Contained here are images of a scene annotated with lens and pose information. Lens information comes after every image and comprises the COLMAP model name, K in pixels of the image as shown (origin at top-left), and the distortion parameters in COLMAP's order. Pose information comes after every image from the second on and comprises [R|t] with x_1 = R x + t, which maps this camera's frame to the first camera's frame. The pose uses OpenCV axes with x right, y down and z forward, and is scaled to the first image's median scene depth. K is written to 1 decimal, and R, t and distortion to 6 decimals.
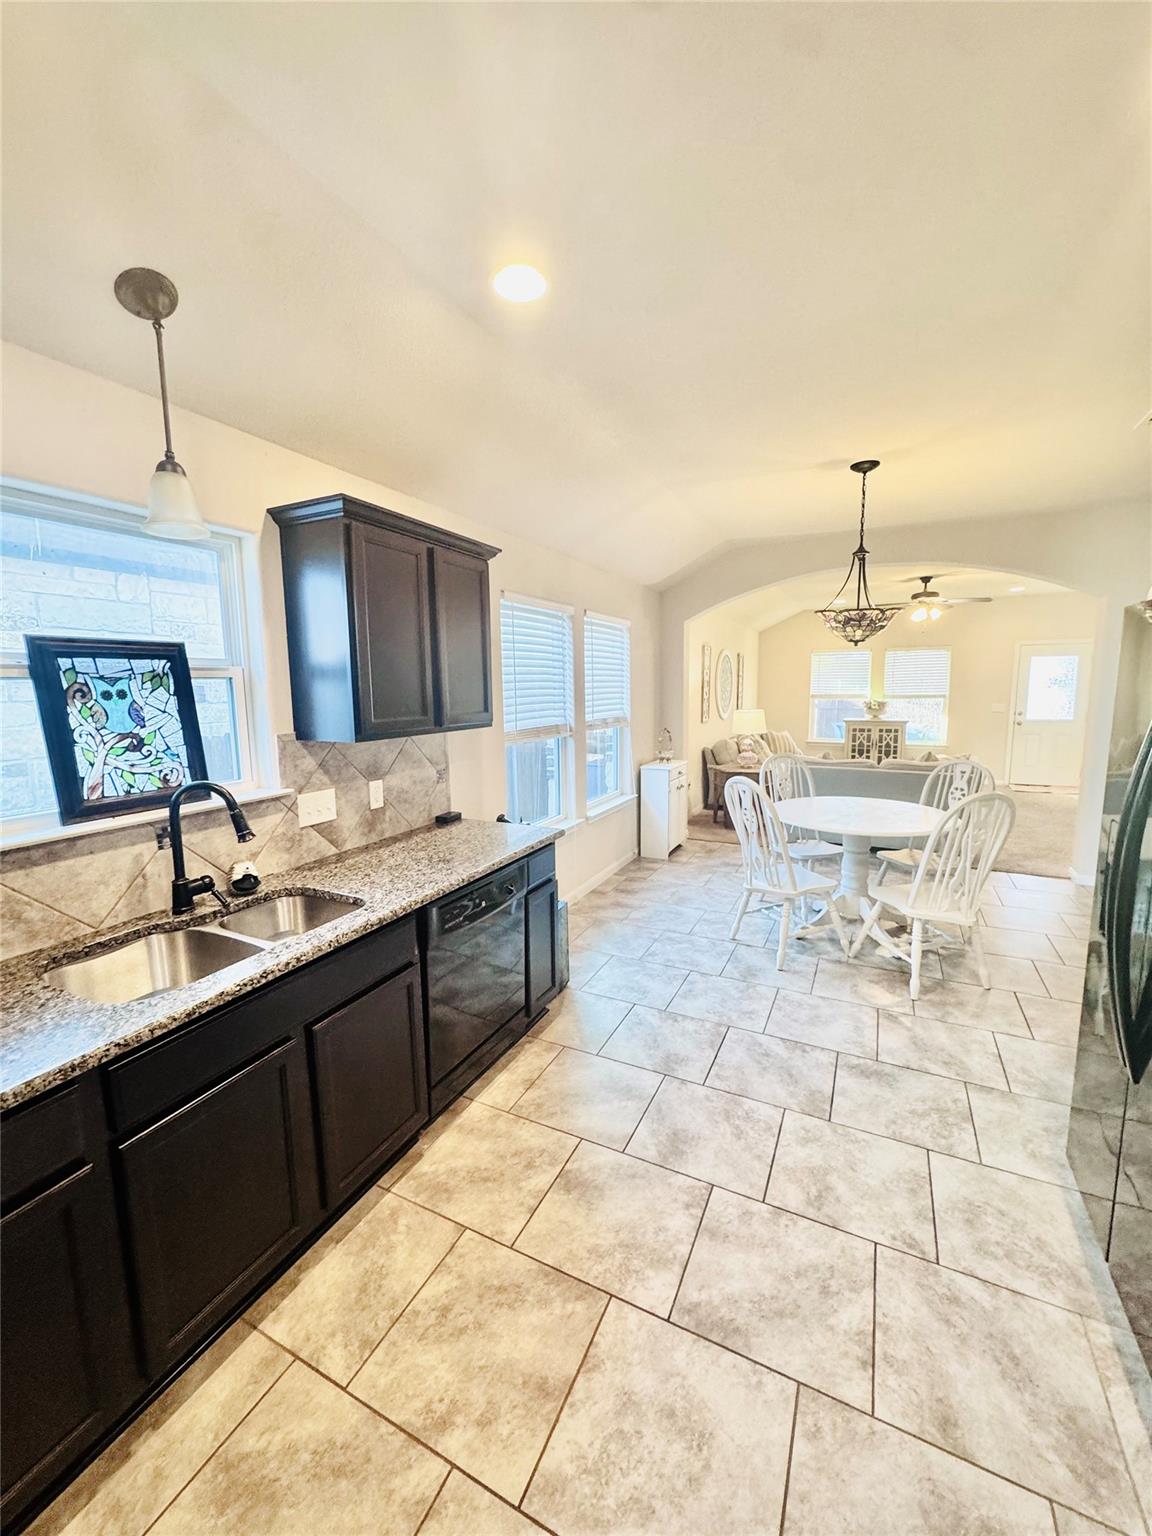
lens RADIAL K [[612.1, 0, 576.4], [0, 612.1, 766.7], [0, 0, 1]] dist [-0.000501, 0.000180]
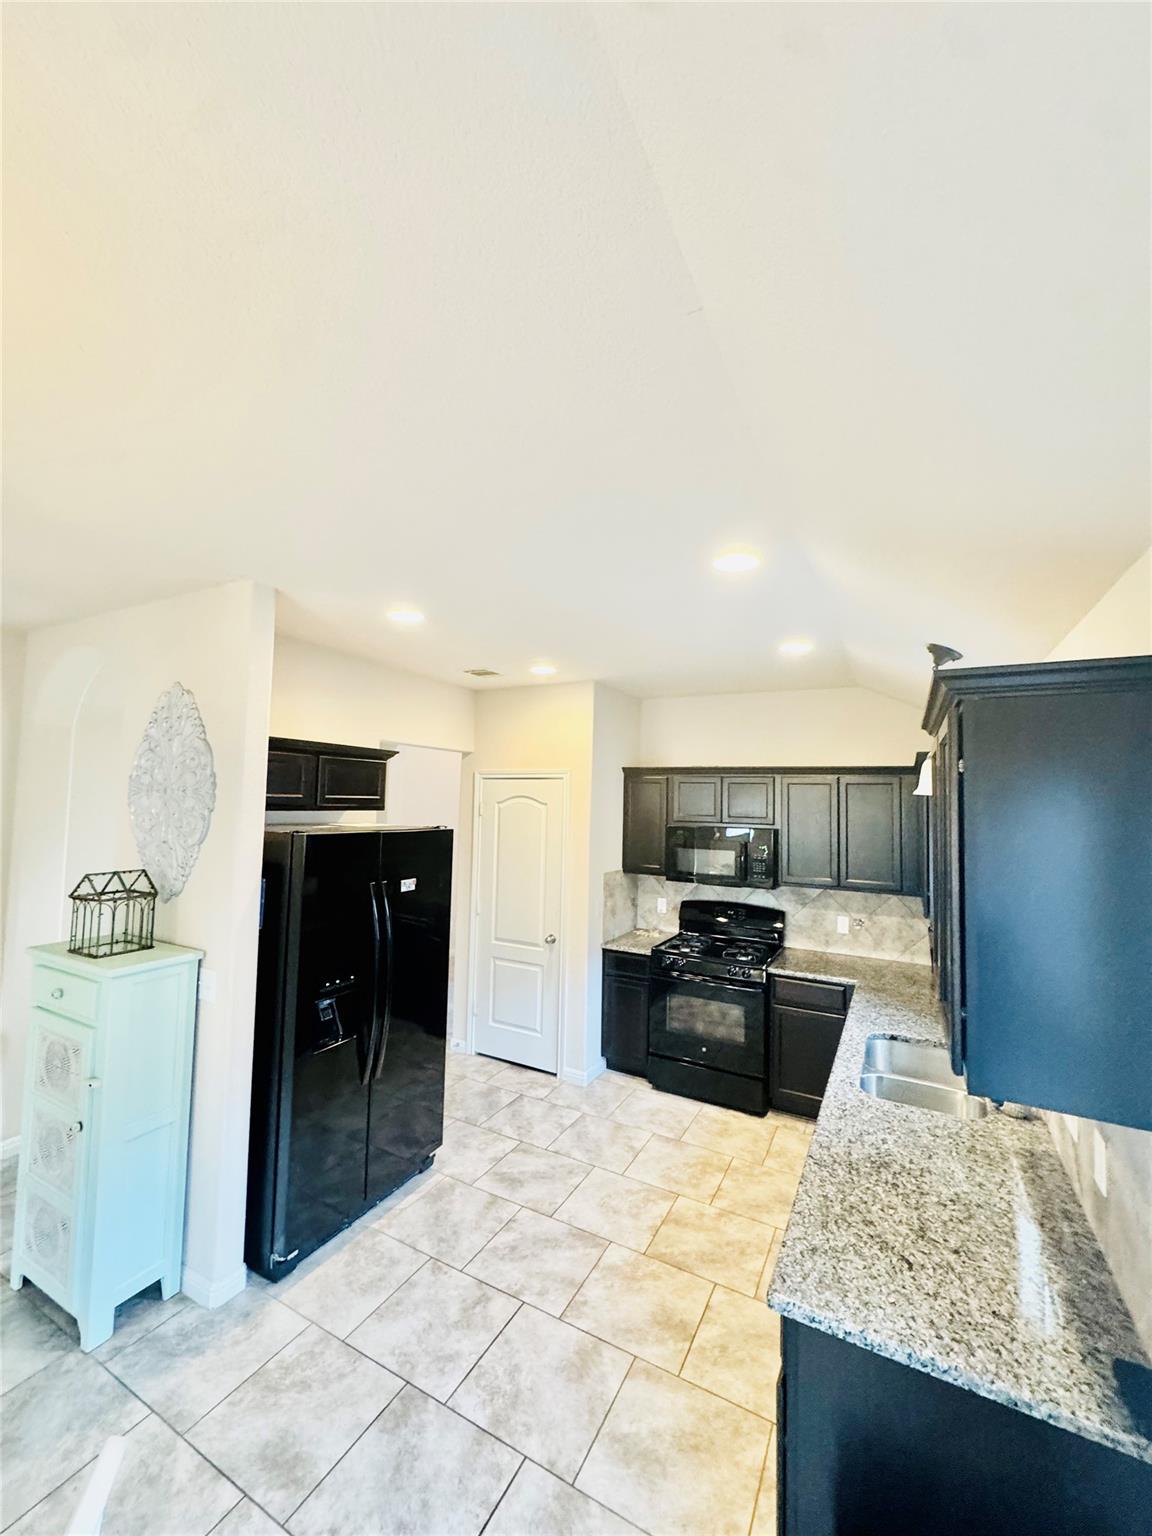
lens RADIAL K [[612.1, 0, 577.2], [0, 612.1, 769.4], [0, 0, 1]] dist [-0.000501, 0.000180]
pose [[-0.999471, -0.011715, 0.030337, 0.123992], [-0.009236, 0.996703, 0.080604, -0.345653], [-0.031181, 0.080281, -0.996284, 1.559357]]
